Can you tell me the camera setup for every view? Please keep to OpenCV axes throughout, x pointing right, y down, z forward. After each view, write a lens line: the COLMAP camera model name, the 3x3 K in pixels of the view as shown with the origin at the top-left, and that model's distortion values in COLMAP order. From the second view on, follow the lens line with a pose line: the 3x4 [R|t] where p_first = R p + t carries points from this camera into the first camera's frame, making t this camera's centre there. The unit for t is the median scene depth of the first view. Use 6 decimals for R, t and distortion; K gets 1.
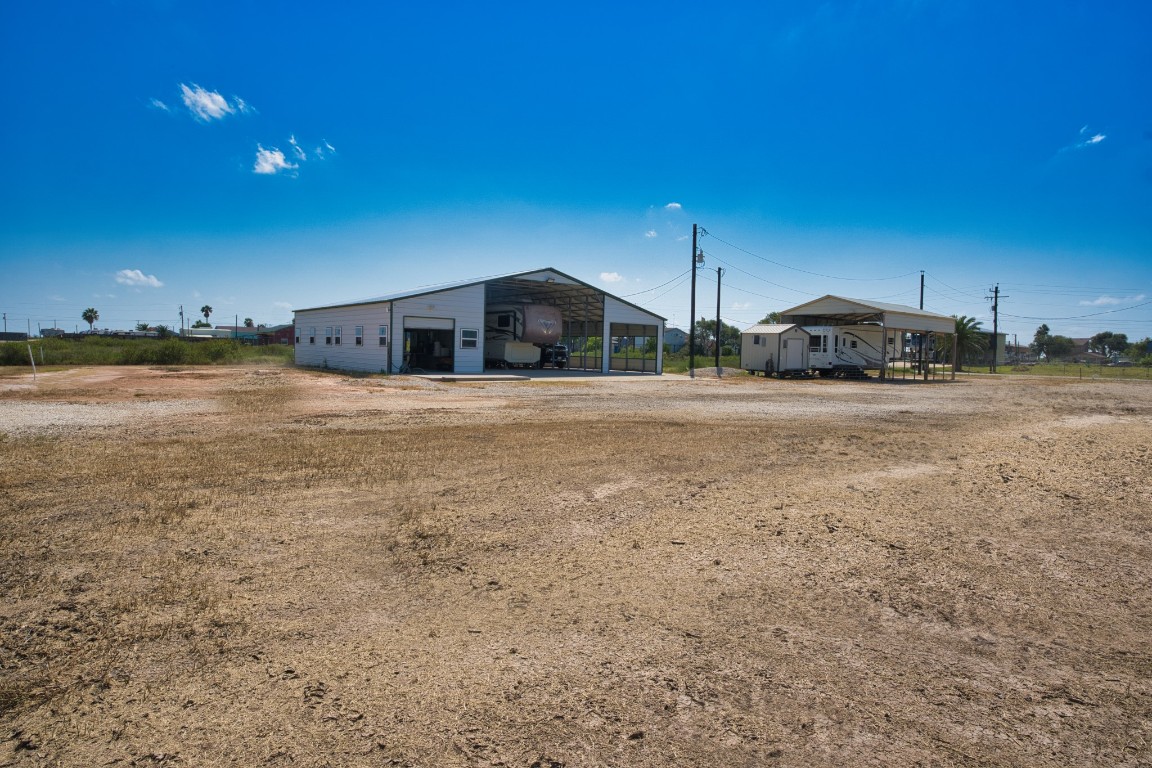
lens RADIAL K [[655.1, 0, 576.0], [0, 655.1, 384.0], [0, 0, 1]] dist [-0.045689, 0.034416]
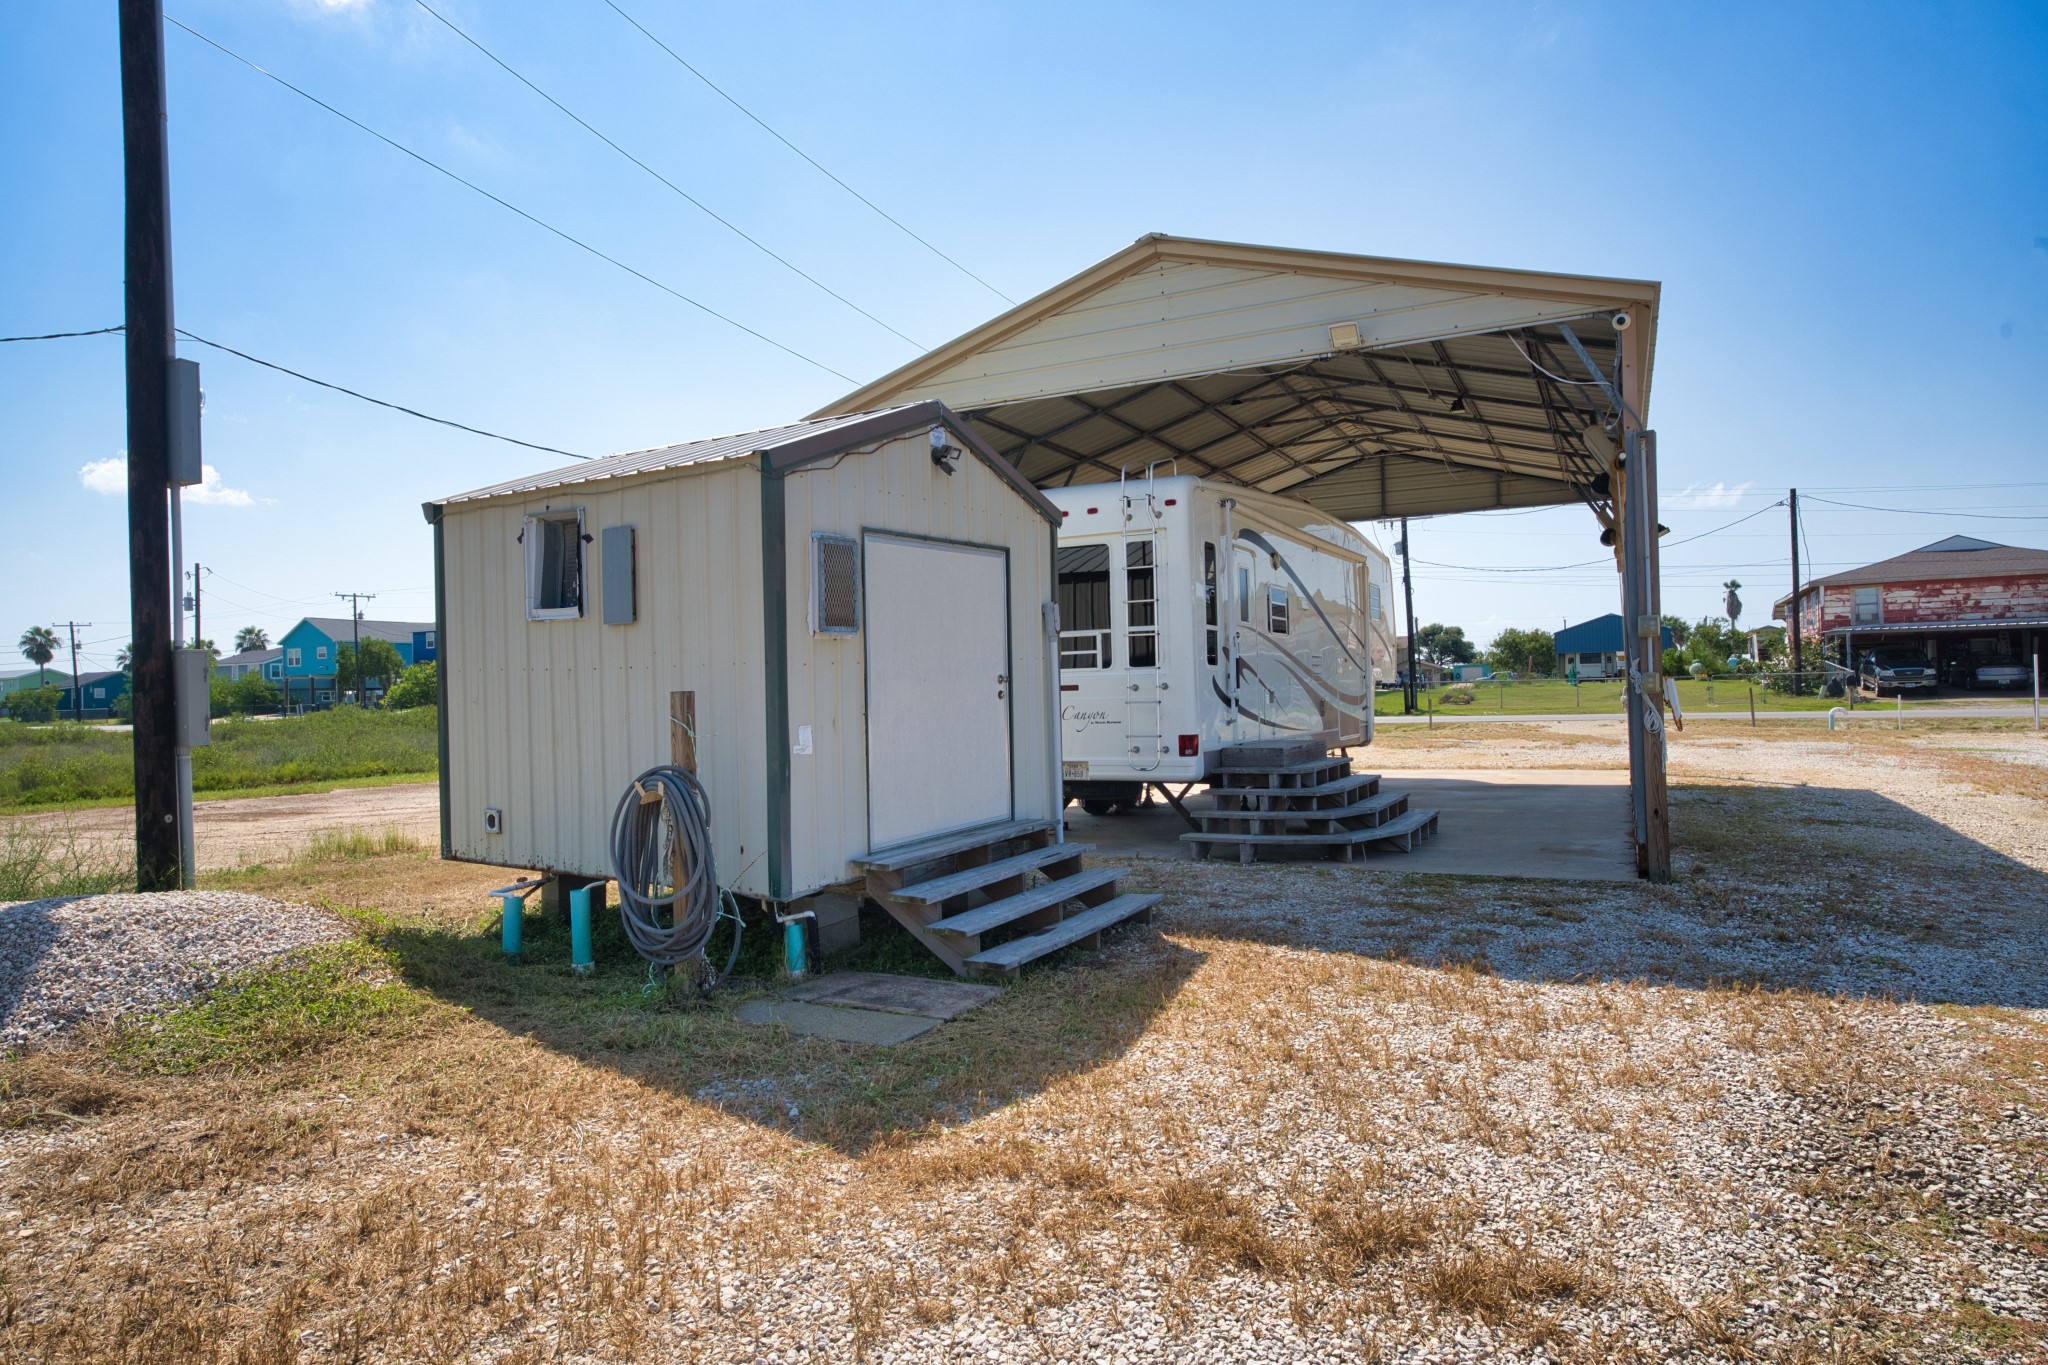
lens RADIAL K [[1160.3, 0, 1024.0], [0, 1160.3, 682.5], [0, 0, 1]] dist [-0.036795, 0.026442]
pose [[0.912907, -0.040730, 0.406131, 0.259560], [0.062688, 0.997195, -0.040904, -0.036791], [-0.403326, 0.062801, 0.912899, 0.787931]]
